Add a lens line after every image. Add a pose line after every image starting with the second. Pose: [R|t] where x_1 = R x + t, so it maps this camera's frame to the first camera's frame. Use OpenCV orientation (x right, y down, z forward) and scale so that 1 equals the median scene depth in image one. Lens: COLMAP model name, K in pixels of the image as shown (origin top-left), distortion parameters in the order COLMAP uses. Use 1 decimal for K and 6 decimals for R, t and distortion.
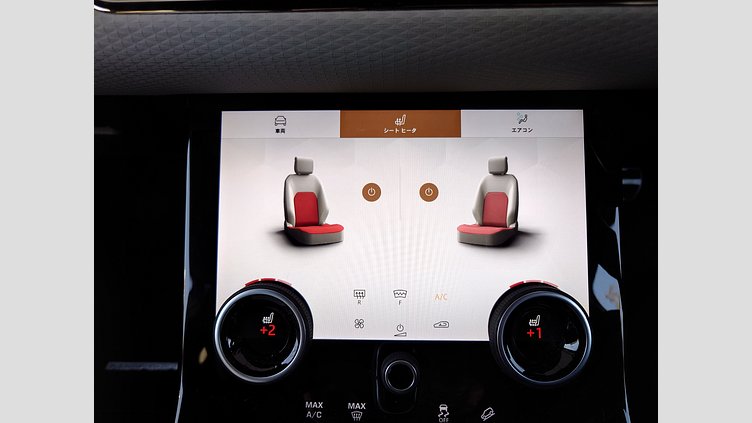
lens RADIAL K [[423.5, 0, 376.0], [0, 423.5, 211.5], [0, 0, 1]] dist [0.031188, 0.000507]
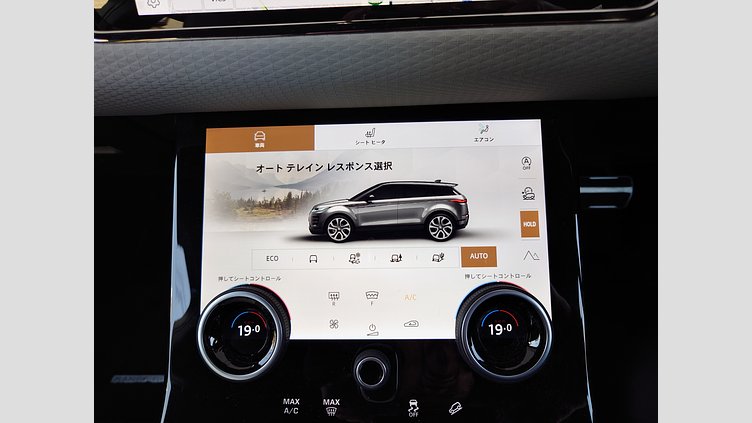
lens RADIAL K [[423.5, 0, 376.0], [0, 423.5, 211.5], [0, 0, 1]] dist [0.031188, 0.000507]
pose [[0.999506, -0.018078, -0.025701, 0.100853], [0.017036, 0.999046, -0.040199, 0.029145], [0.026404, 0.039741, 0.998861, -0.069627]]
